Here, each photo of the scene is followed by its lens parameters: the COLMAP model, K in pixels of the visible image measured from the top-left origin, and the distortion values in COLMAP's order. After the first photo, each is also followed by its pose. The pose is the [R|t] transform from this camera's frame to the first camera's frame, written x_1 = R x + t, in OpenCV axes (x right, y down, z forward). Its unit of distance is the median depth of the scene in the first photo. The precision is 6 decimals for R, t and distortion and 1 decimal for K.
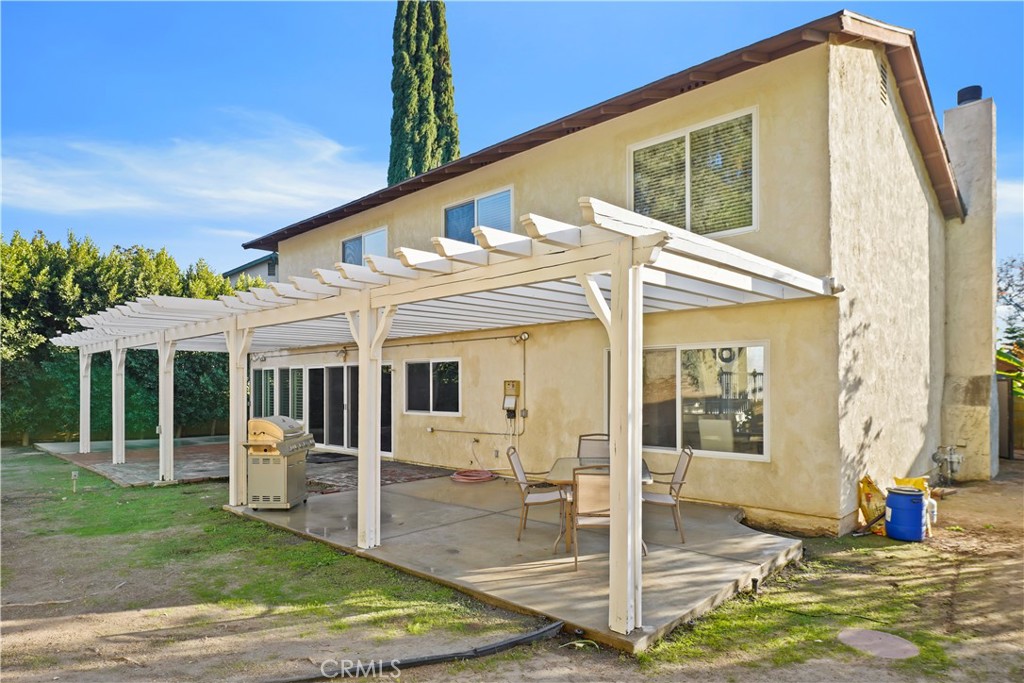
lens RADIAL K [[611.3, 0, 511.1], [0, 611.3, 383.7], [0, 0, 1]] dist [-0.003170, -0.000480]
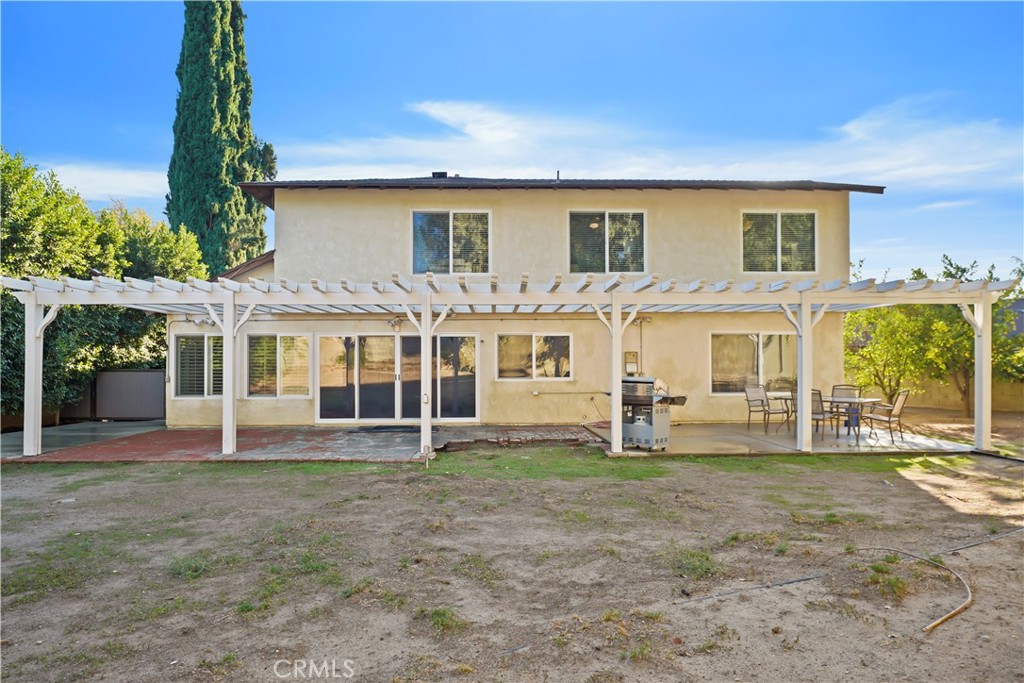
lens RADIAL K [[616.4, 0, 512.5], [0, 616.4, 359.3], [0, 0, 1]] dist [-0.003210, -0.001157]
pose [[0.691135, 0.012983, 0.722609, -1.687456], [0.000087, 0.999837, -0.018047, 0.052824], [-0.722726, 0.012535, 0.691021, 0.361376]]
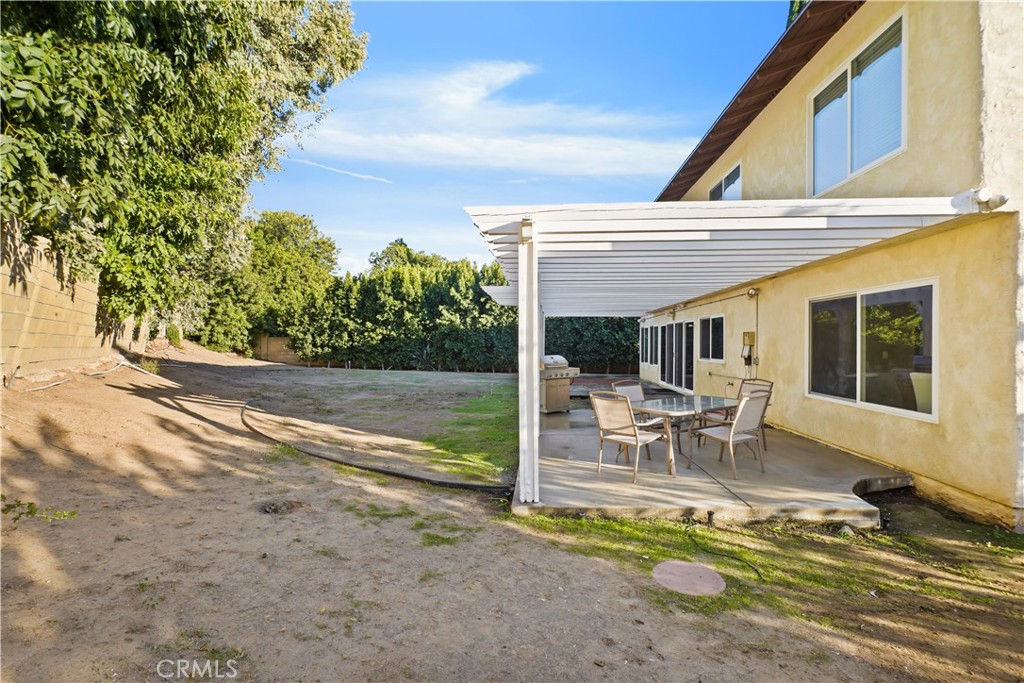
lens RADIAL K [[475.1, 0, 513.8], [0, 475.1, 344.8], [0, 0, 1]] dist [0.000626, 0.000484]
pose [[0.644086, 0.008981, -0.764900, 0.569388], [-0.003937, 0.999957, 0.008426, 0.018753], [0.764943, -0.002416, 0.644093, 0.151248]]
